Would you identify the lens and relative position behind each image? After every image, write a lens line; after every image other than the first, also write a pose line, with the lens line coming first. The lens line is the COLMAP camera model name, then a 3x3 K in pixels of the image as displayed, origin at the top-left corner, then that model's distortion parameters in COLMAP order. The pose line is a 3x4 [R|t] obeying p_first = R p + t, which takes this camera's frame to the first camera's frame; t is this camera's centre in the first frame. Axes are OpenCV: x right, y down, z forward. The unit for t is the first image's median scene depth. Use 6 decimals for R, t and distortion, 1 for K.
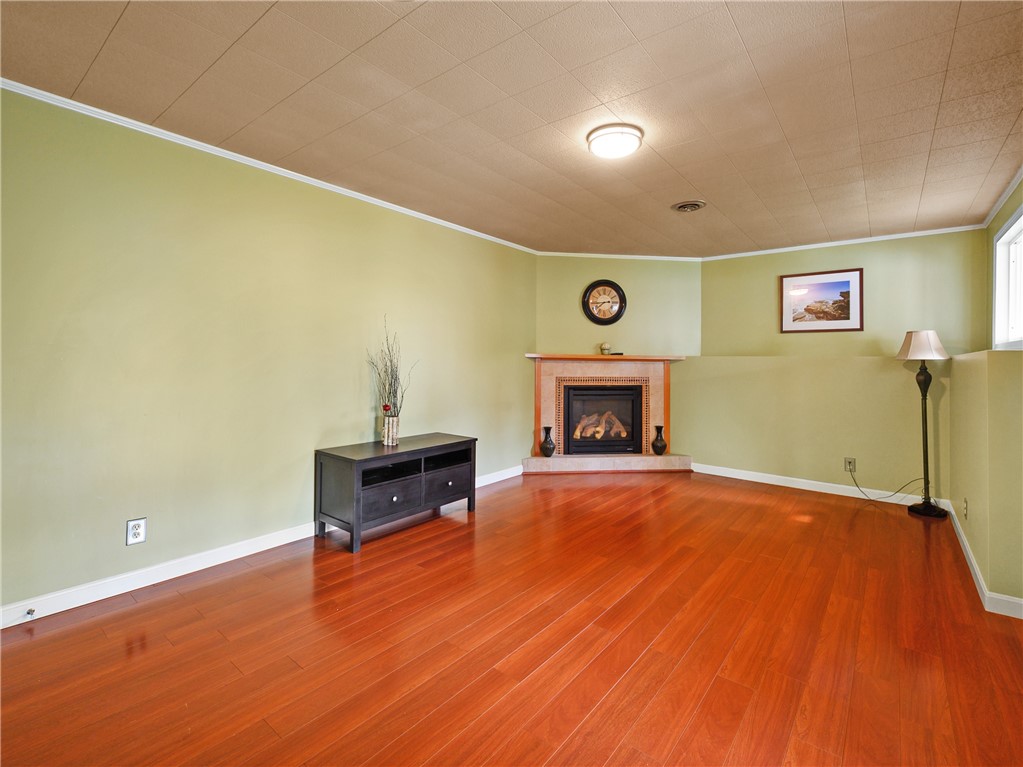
lens RADIAL K [[461.2, 0, 524.0], [0, 461.2, 359.4], [0, 0, 1]] dist [0.001775, 0.000087]
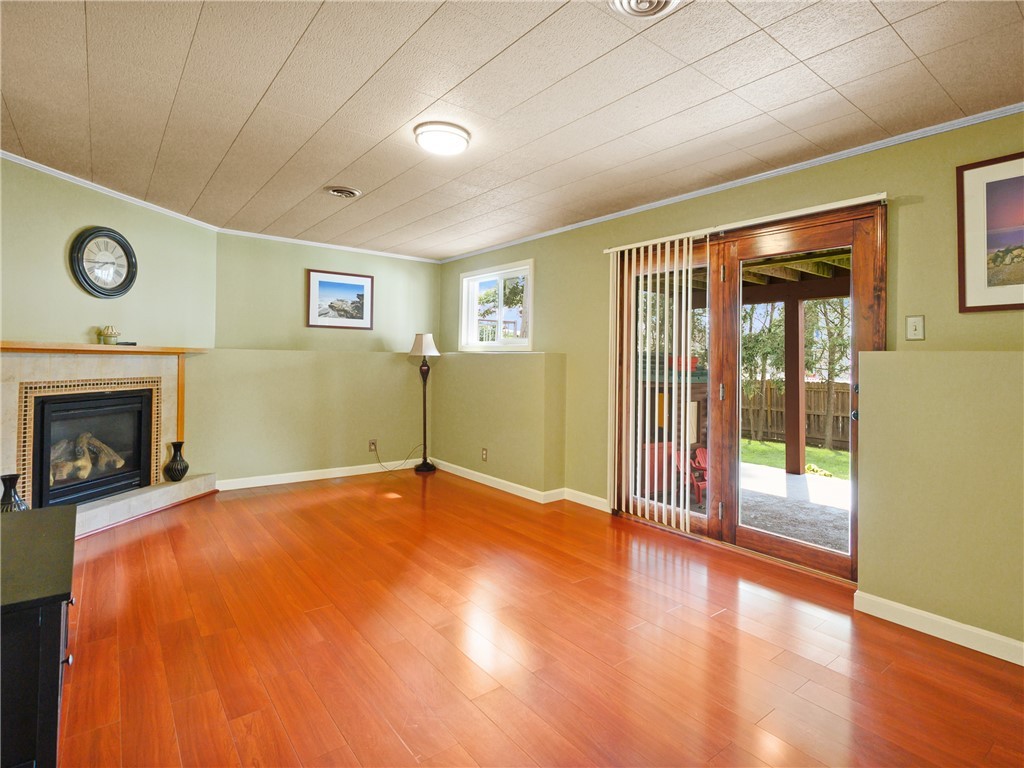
lens RADIAL K [[533.8, 0, 520.3], [0, 533.8, 352.9], [0, 0, 1]] dist [0.001807, 0.000150]
pose [[0.242141, 0.005627, 0.970225, -0.459328], [-0.015568, 0.999877, -0.001914, -0.006739], [-0.970116, -0.014641, 0.242199, 0.291257]]
